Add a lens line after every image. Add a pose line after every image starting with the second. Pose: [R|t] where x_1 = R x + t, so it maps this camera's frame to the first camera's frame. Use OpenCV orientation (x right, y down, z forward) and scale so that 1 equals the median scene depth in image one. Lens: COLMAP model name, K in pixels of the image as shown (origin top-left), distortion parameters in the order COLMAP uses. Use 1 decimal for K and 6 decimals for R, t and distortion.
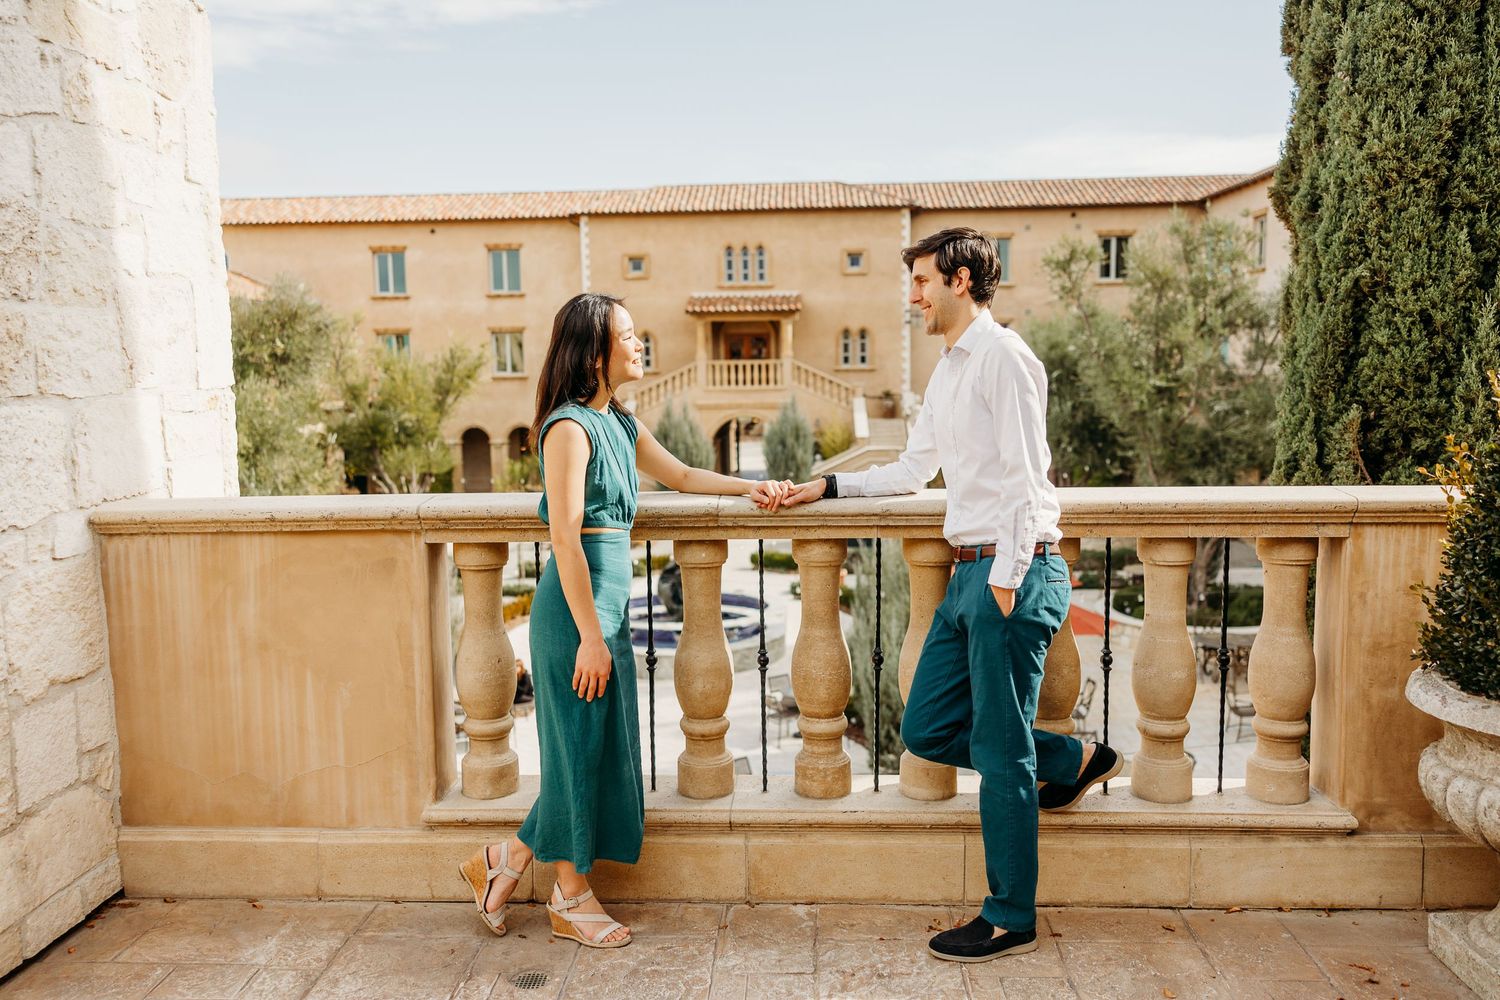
lens RADIAL K [[1216.9, 0, 750.0], [0, 1216.9, 500.0], [0, 0, 1]] dist [0.016765, -0.004491]
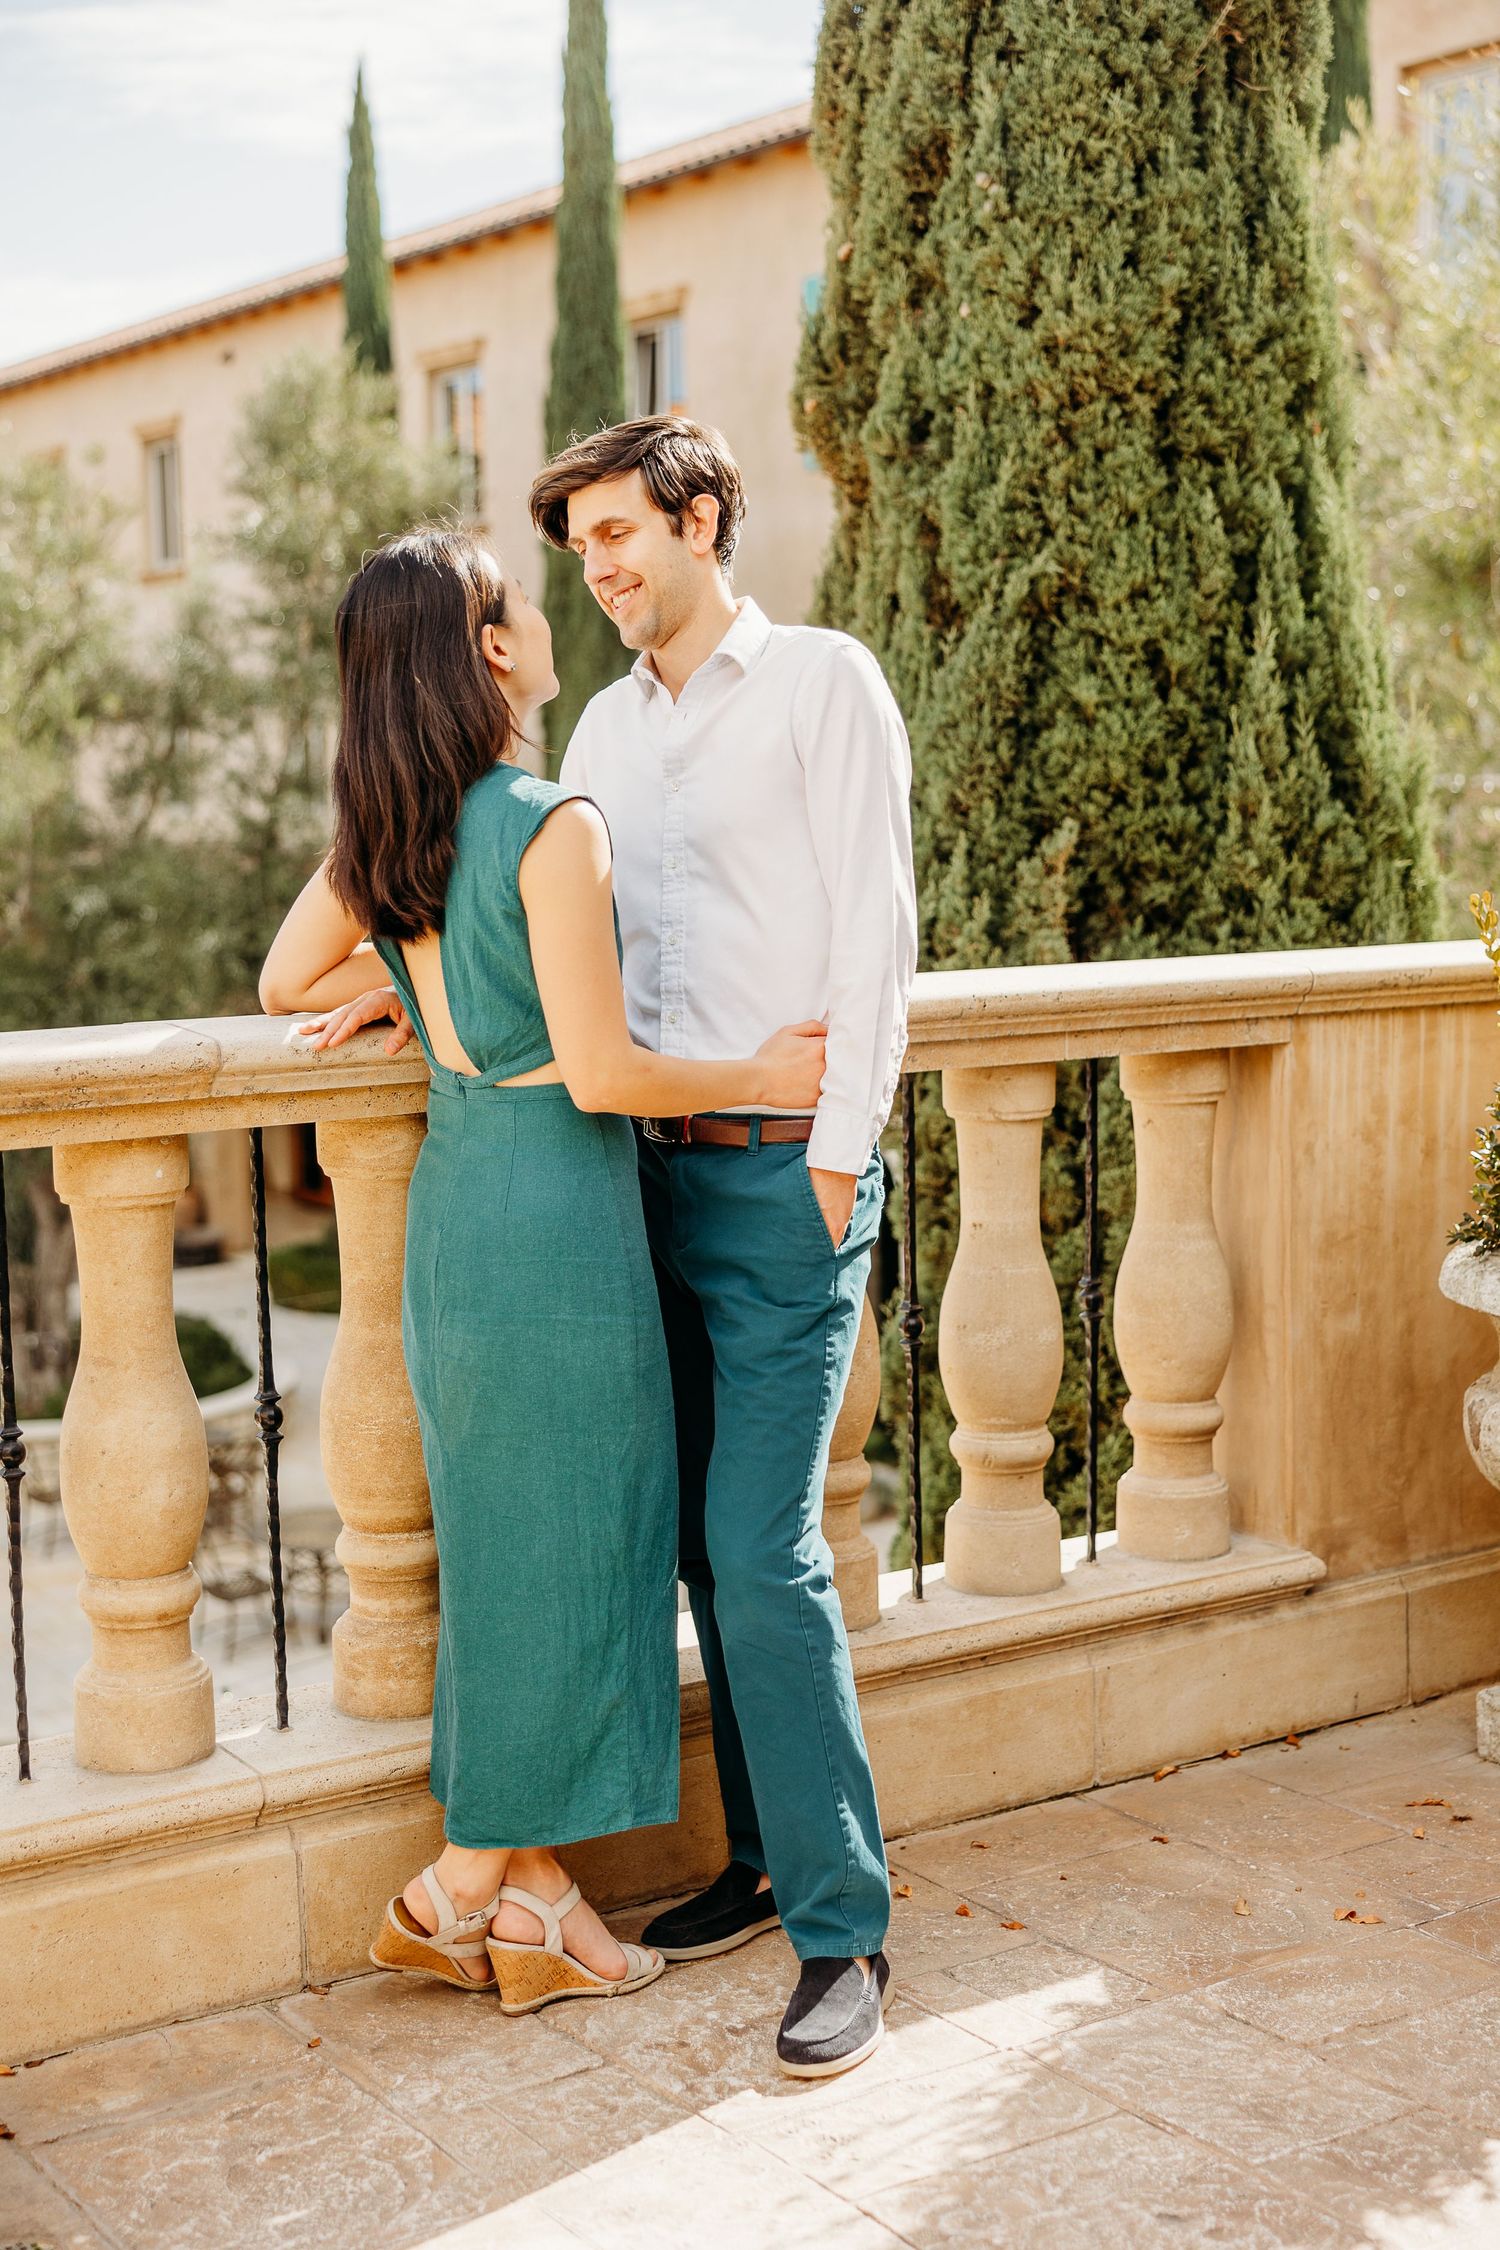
lens RADIAL K [[3035.3, 0, 714.6], [0, 3035.3, 1151.9], [0, 0, 1]] dist [0.008172, 0.033560]
pose [[0.805459, -0.072486, 0.588201, -0.392177], [0.073969, 0.997027, 0.021576, 0.023605], [-0.588017, 0.026130, 0.808427, 0.047239]]
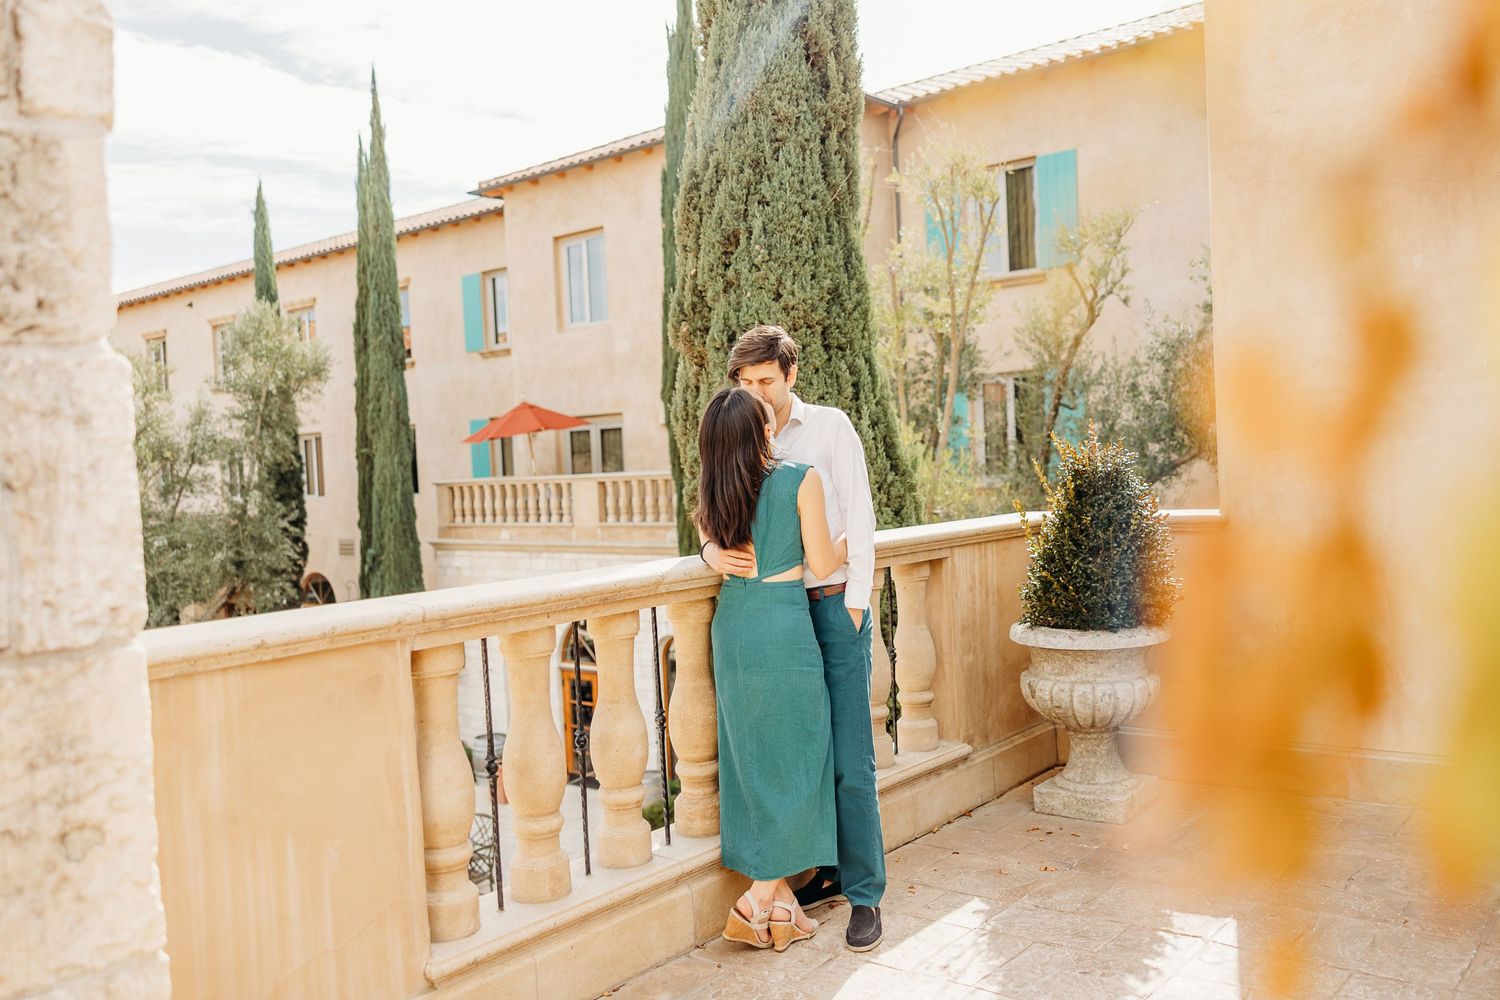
lens RADIAL K [[1239.2, 0, 750.0], [0, 1239.2, 500.0], [0, 0, 1]] dist [0.023049, -0.001363]
pose [[0.596649, -0.039934, 0.801508, -0.666949], [0.132354, 0.989981, -0.049200, 0.003203], [-0.791513, 0.135438, 0.595956, 0.213477]]
